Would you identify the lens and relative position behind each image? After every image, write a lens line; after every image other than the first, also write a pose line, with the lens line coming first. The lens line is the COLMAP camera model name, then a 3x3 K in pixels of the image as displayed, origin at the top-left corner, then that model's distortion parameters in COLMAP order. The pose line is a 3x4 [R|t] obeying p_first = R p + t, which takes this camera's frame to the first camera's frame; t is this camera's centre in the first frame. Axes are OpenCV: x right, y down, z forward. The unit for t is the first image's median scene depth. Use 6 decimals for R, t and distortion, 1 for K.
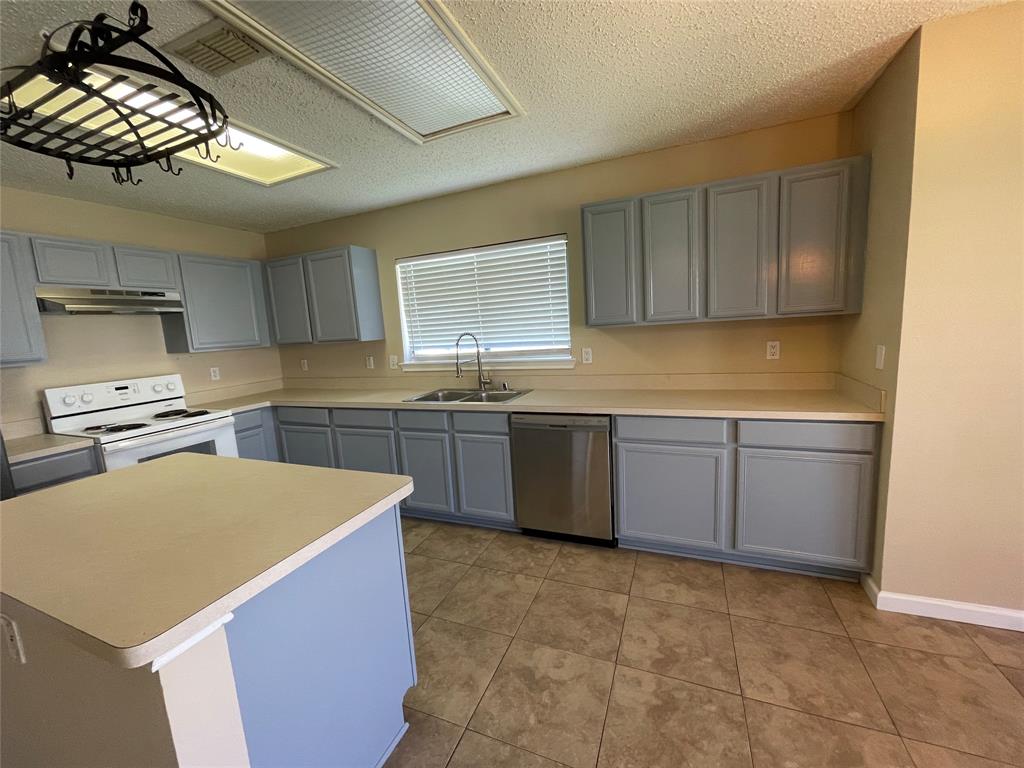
lens RADIAL K [[414.6, 0, 509.3], [0, 414.6, 380.8], [0, 0, 1]] dist [-0.001233, 0.000078]
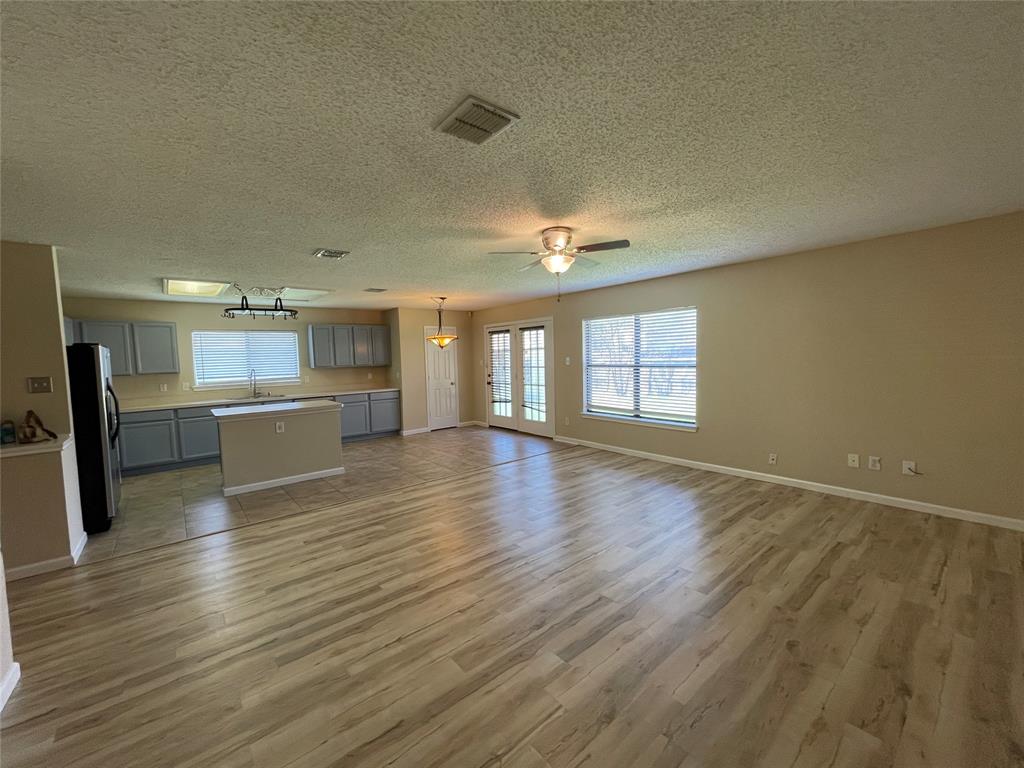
lens RADIAL K [[412.3, 0, 510.2], [0, 412.3, 382.7], [0, 0, 1]] dist [-0.002634, 0.001159]
pose [[0.466774, -0.008544, 0.884335, -1.567912], [0.121638, 0.991070, -0.054628, 0.266895], [-0.875972, 0.133068, 0.463645, -1.331616]]
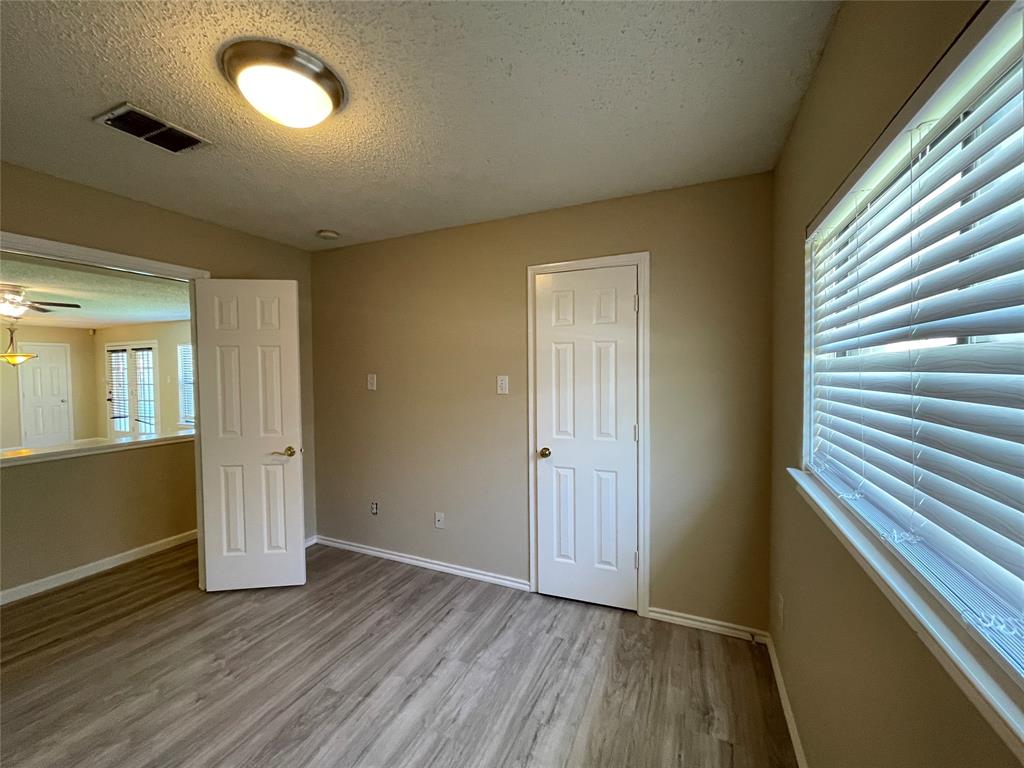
lens RADIAL K [[412.3, 0, 510.2], [0, 412.3, 382.7], [0, 0, 1]] dist [-0.002634, 0.001159]
pose [[0.031757, 0.030565, 0.999028, -2.006999], [0.149495, 0.988143, -0.034984, 0.525511], [-0.988252, 0.150460, 0.026811, -2.928877]]
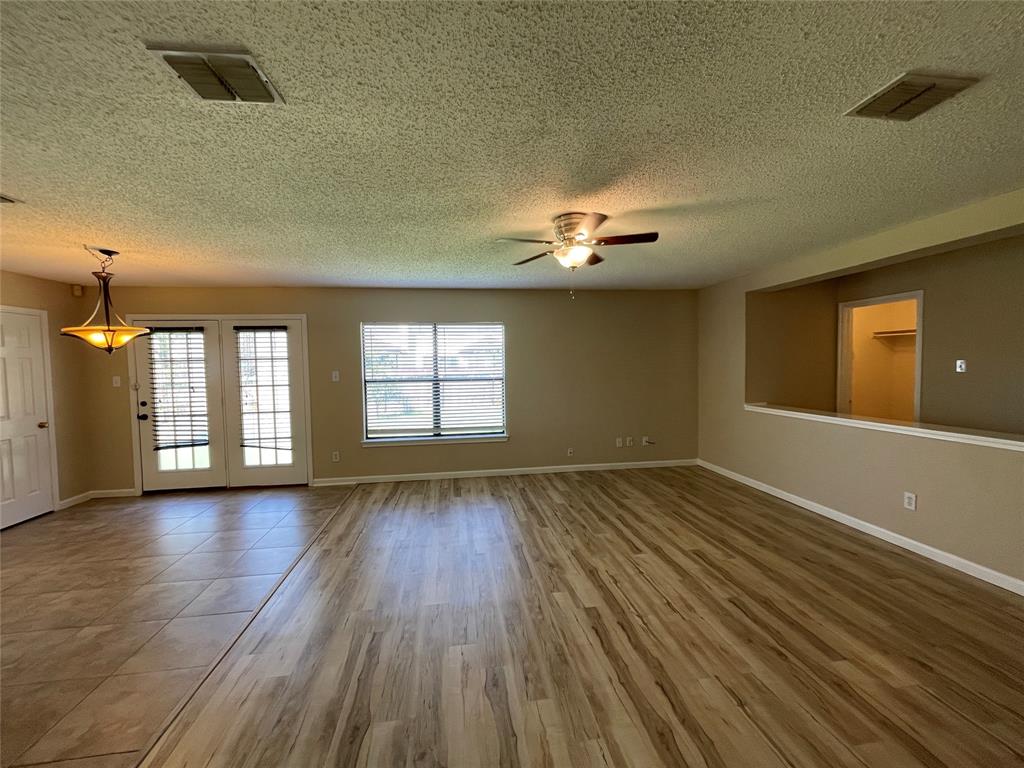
lens RADIAL K [[412.3, 0, 510.2], [0, 412.3, 382.7], [0, 0, 1]] dist [-0.002634, 0.001159]
pose [[-0.506304, 0.032761, 0.861733, -1.236956], [0.168903, 0.983691, 0.061840, 0.094443], [-0.845653, 0.176859, -0.503580, -0.238683]]
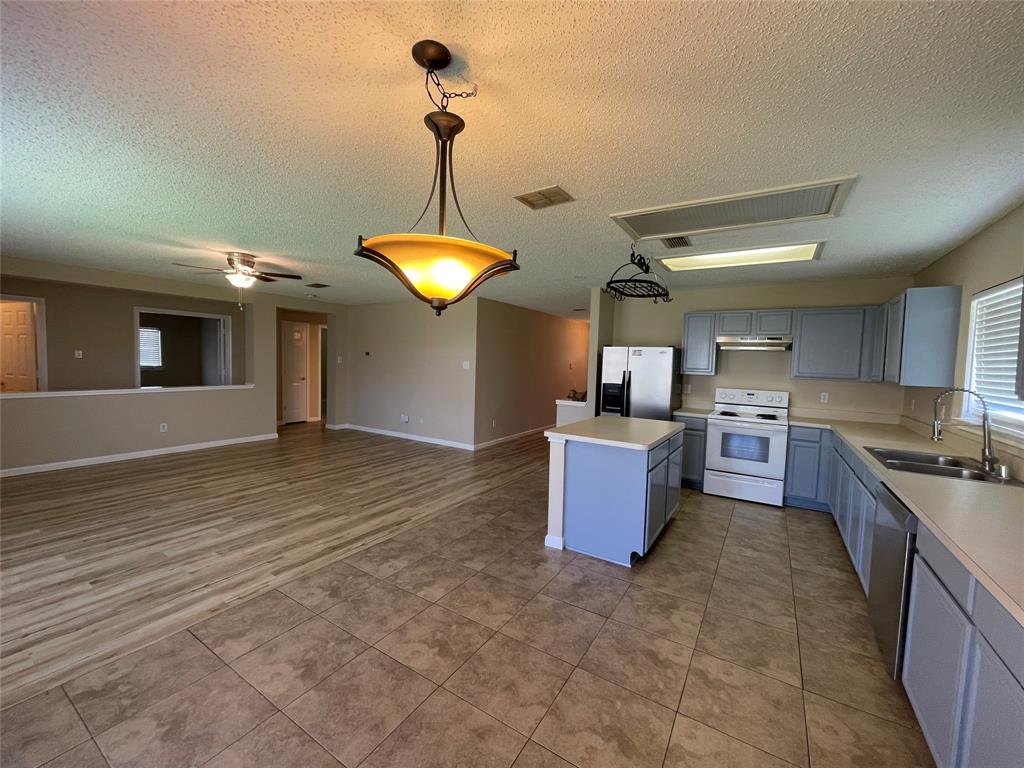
lens RADIAL K [[413.0, 0, 509.9], [0, 413.0, 383.1], [0, 0, 1]] dist [-0.002663, 0.000427]
pose [[-0.170988, 0.111407, -0.978954, 0.919707], [-0.153806, 0.978388, 0.138207, -0.115971], [0.973194, 0.174201, -0.150157, 0.315969]]
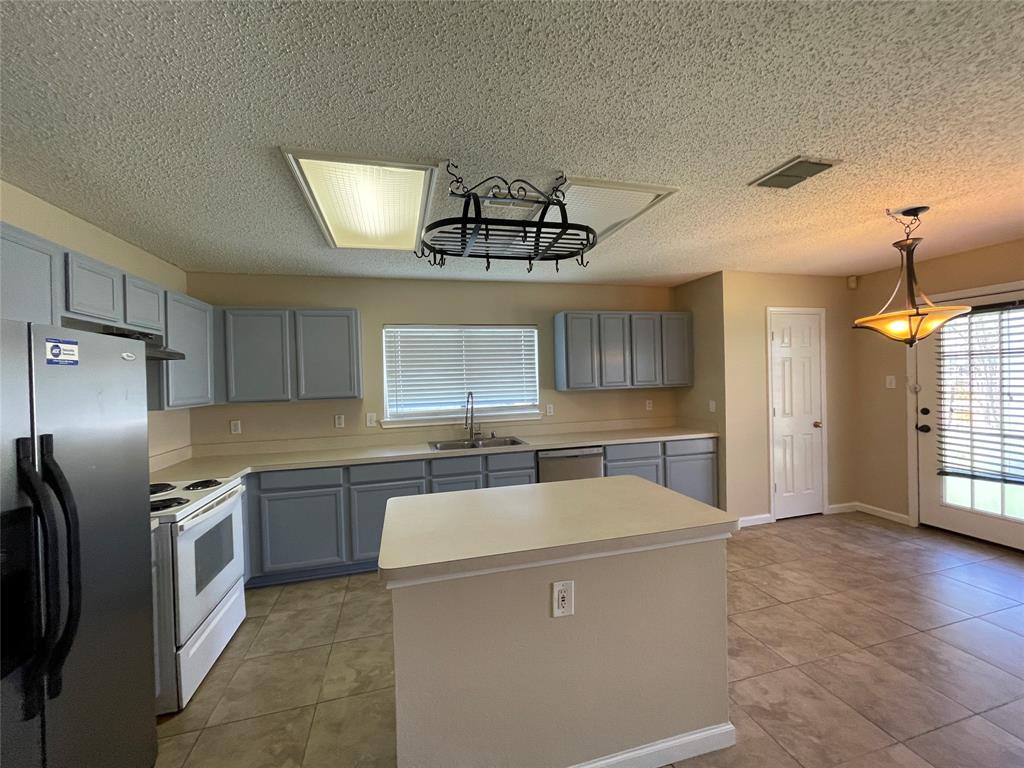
lens RADIAL K [[412.3, 0, 510.2], [0, 412.3, 382.7], [0, 0, 1]] dist [-0.002634, 0.001159]
pose [[0.791023, 0.033955, 0.610844, -0.850187], [0.062529, 0.988742, -0.135935, 0.032681], [-0.608583, 0.145723, 0.779995, -0.025518]]
